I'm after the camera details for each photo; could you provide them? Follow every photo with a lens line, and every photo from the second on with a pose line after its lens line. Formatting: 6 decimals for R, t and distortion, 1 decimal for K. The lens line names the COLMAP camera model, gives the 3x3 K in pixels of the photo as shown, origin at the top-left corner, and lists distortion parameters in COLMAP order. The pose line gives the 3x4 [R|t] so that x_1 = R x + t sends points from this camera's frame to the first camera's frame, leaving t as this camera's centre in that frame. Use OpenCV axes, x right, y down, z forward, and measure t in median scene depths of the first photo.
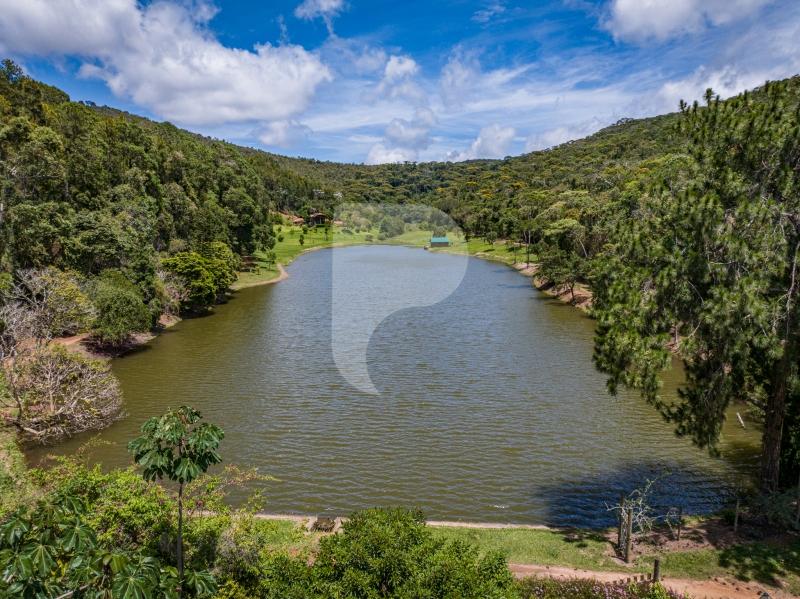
lens RADIAL K [[569.5, 0, 398.2], [0, 569.5, 296.5], [0, 0, 1]] dist [-0.037211, 0.000552]
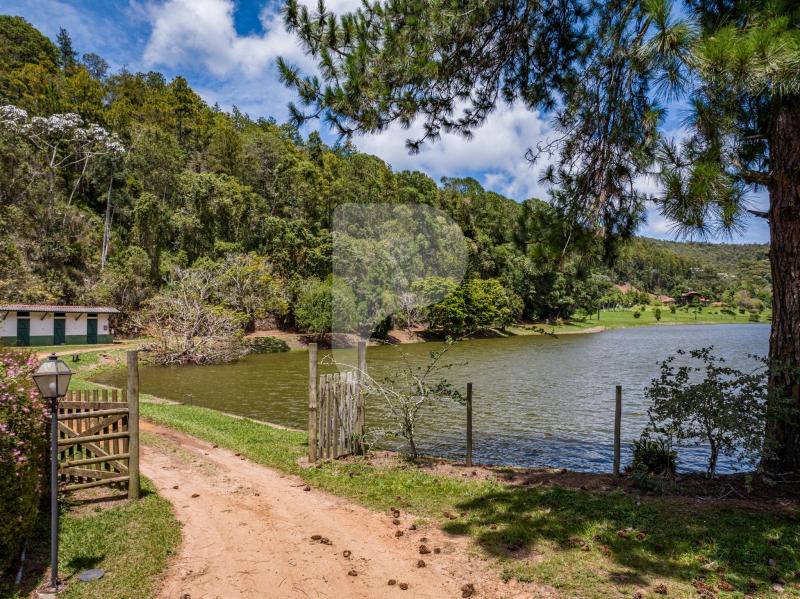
lens RADIAL K [[569.5, 0, 397.6], [0, 569.5, 298.5], [0, 0, 1]] dist [-0.037211, 0.000552]
pose [[0.788001, -0.016154, -0.615462, 0.058873], [-0.083447, 0.987629, -0.132763, 0.029665], [0.609992, 0.155976, 0.776905, 0.048274]]
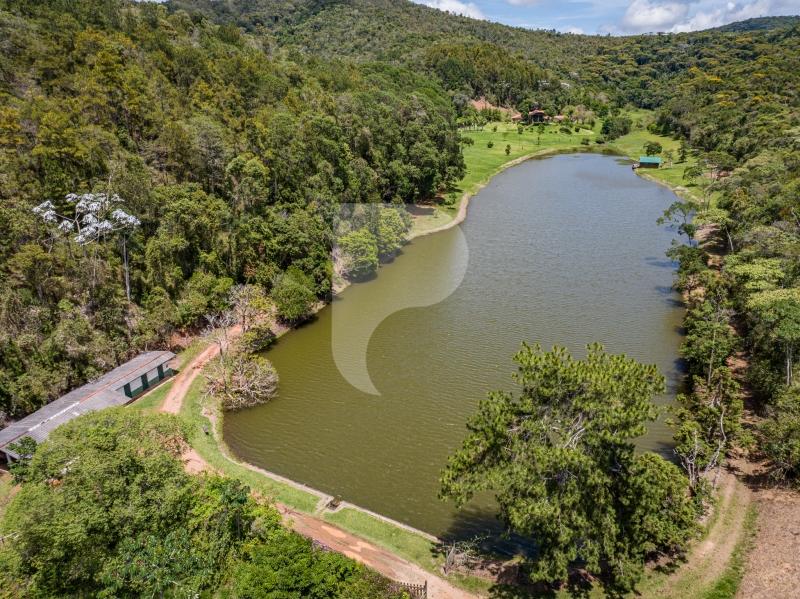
lens RADIAL K [[569.5, 0, 396.4], [0, 569.5, 299.7], [0, 0, 1]] dist [-0.037211, 0.000552]
pose [[0.917828, 0.140894, -0.371133, 0.065067], [-0.052918, 0.969978, 0.237367, -0.071818], [0.393435, -0.198223, 0.897729, -0.052482]]
